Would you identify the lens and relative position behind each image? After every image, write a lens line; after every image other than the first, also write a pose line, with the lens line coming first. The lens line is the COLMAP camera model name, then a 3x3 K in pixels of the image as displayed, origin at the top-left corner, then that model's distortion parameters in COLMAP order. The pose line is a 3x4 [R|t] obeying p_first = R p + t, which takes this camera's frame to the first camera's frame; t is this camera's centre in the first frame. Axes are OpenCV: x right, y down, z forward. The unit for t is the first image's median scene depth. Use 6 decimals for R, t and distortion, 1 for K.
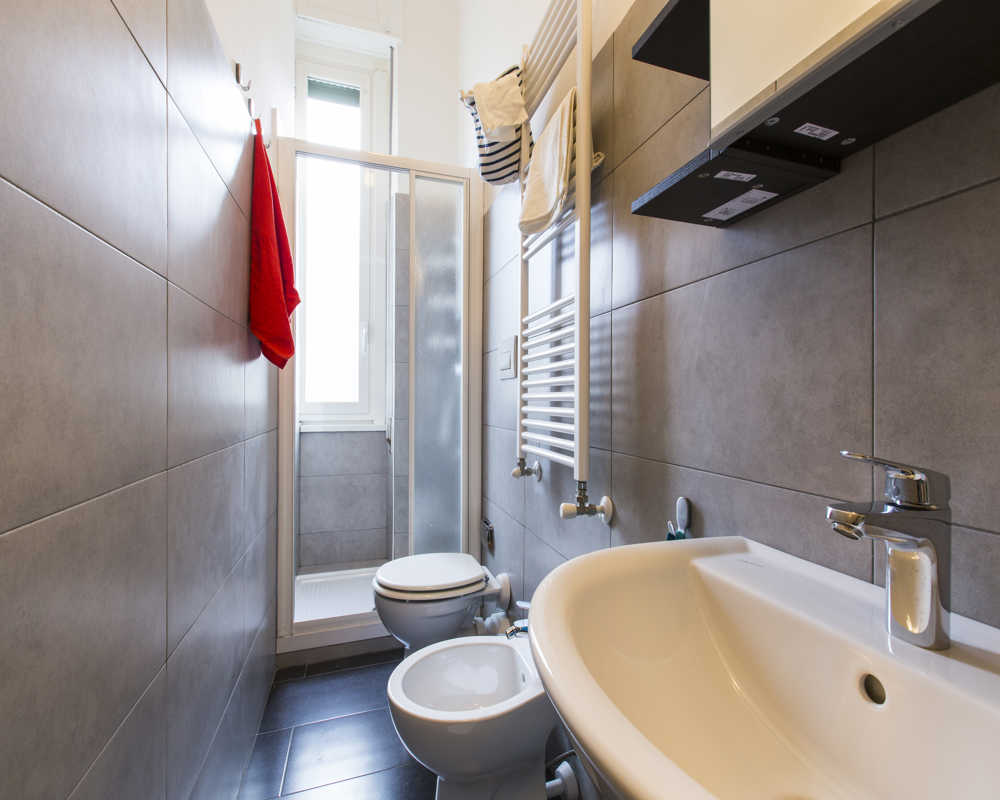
lens RADIAL K [[447.7, 0, 498.6], [0, 447.7, 403.1], [0, 0, 1]] dist [0.001092, -0.001063]
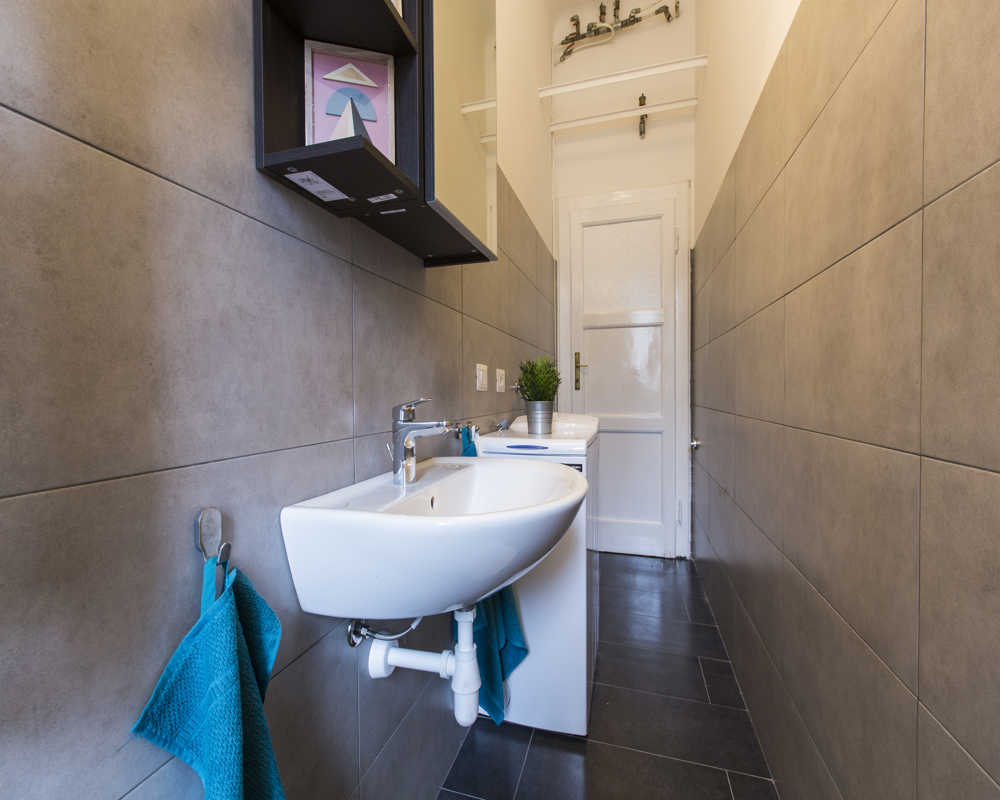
lens RADIAL K [[447.7, 0, 500.0], [0, 447.7, 395.8], [0, 0, 1]] dist [0.001092, -0.001063]
pose [[-0.830270, -0.010340, 0.557265, -0.424761], [0.003569, 0.999709, 0.023867, 0.031935], [-0.557350, 0.021805, -0.829991, 1.655747]]
